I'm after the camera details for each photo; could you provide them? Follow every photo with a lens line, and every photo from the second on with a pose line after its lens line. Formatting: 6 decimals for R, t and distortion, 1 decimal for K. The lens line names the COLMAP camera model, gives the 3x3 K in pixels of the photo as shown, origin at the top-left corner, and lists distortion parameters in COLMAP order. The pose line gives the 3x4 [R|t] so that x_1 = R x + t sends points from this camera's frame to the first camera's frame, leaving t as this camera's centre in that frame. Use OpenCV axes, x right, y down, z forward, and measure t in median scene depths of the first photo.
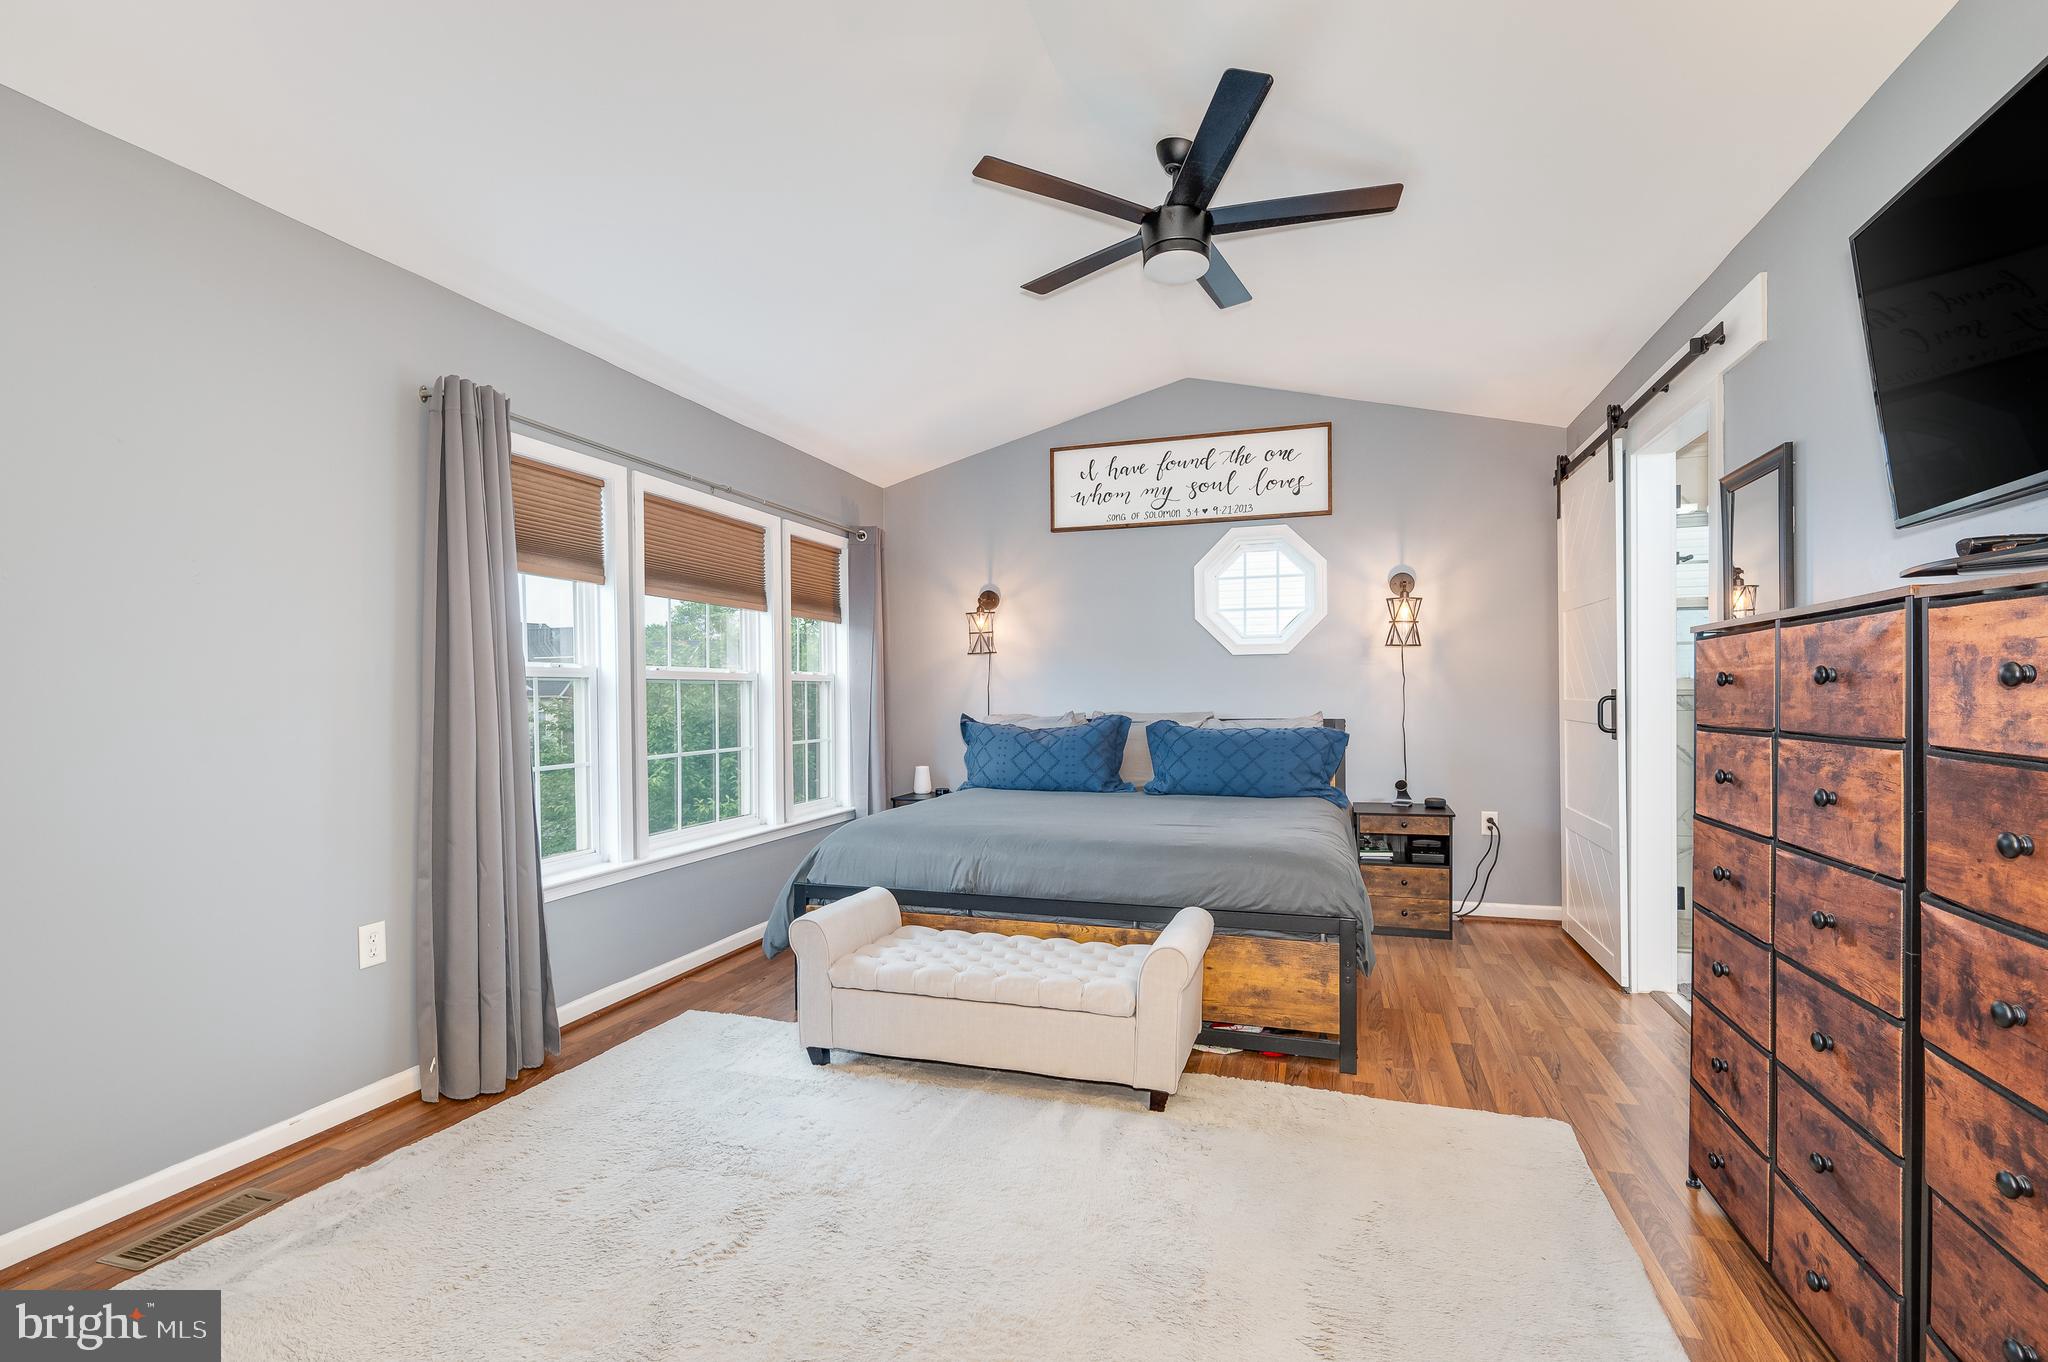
lens RADIAL K [[911.3, 0, 1034.3], [0, 911.3, 698.6], [0, 0, 1]] dist [-0.001435, 0.000578]
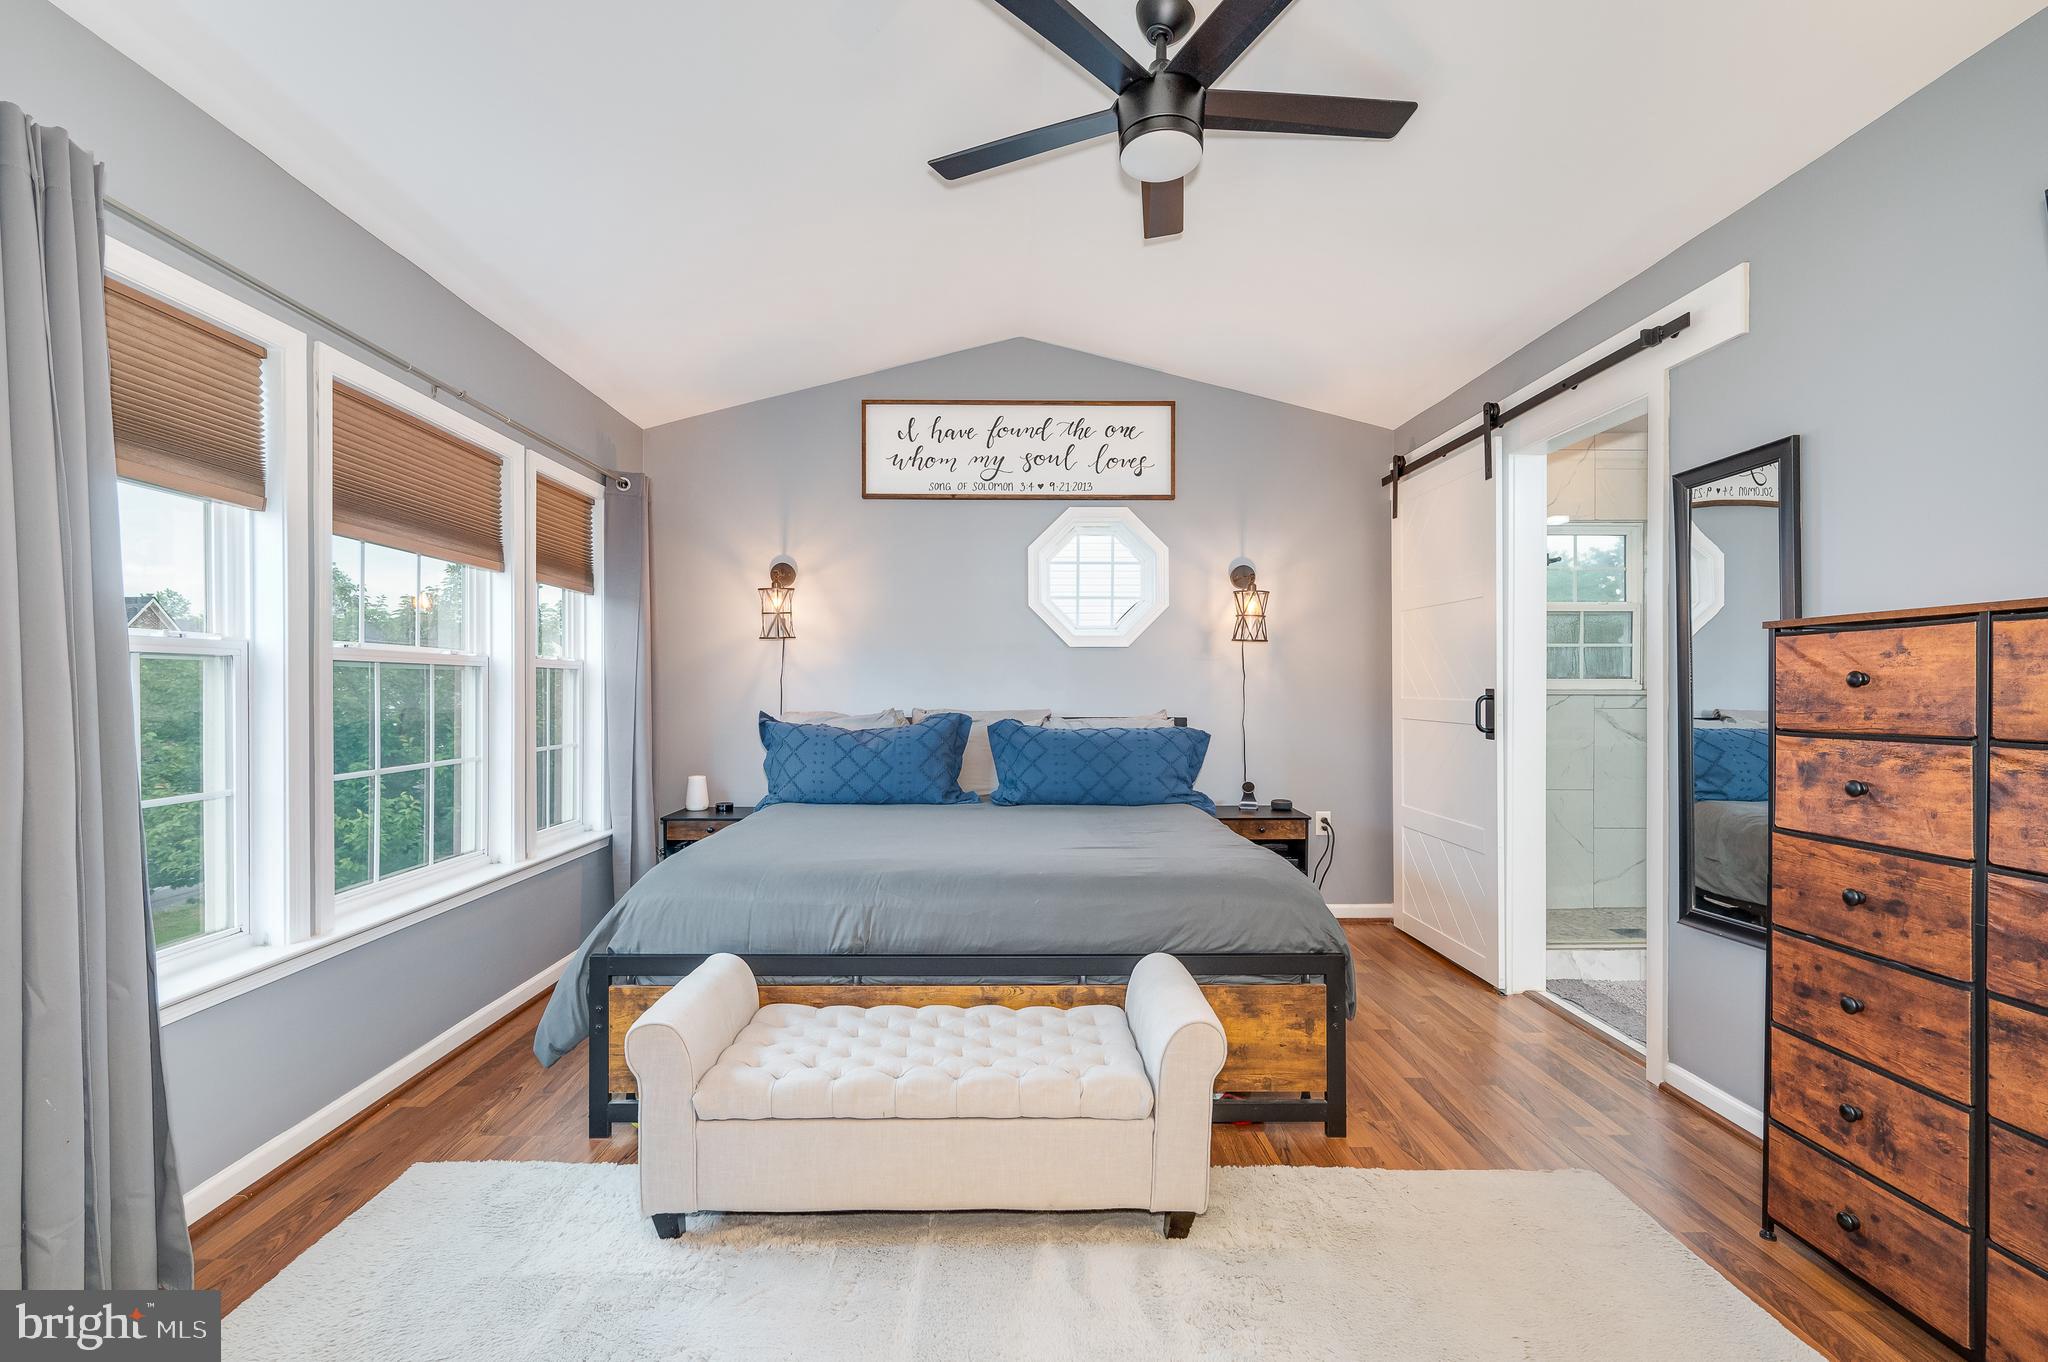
lens RADIAL K [[911.3, 0, 1019.0], [0, 911.3, 686.3], [0, 0, 1]] dist [-0.001435, 0.000578]
pose [[0.949387, 0.009737, 0.313958, -0.161404], [-0.007278, 0.999933, -0.009005, -0.000099], [-0.314024, 0.006264, 0.949394, 0.217907]]
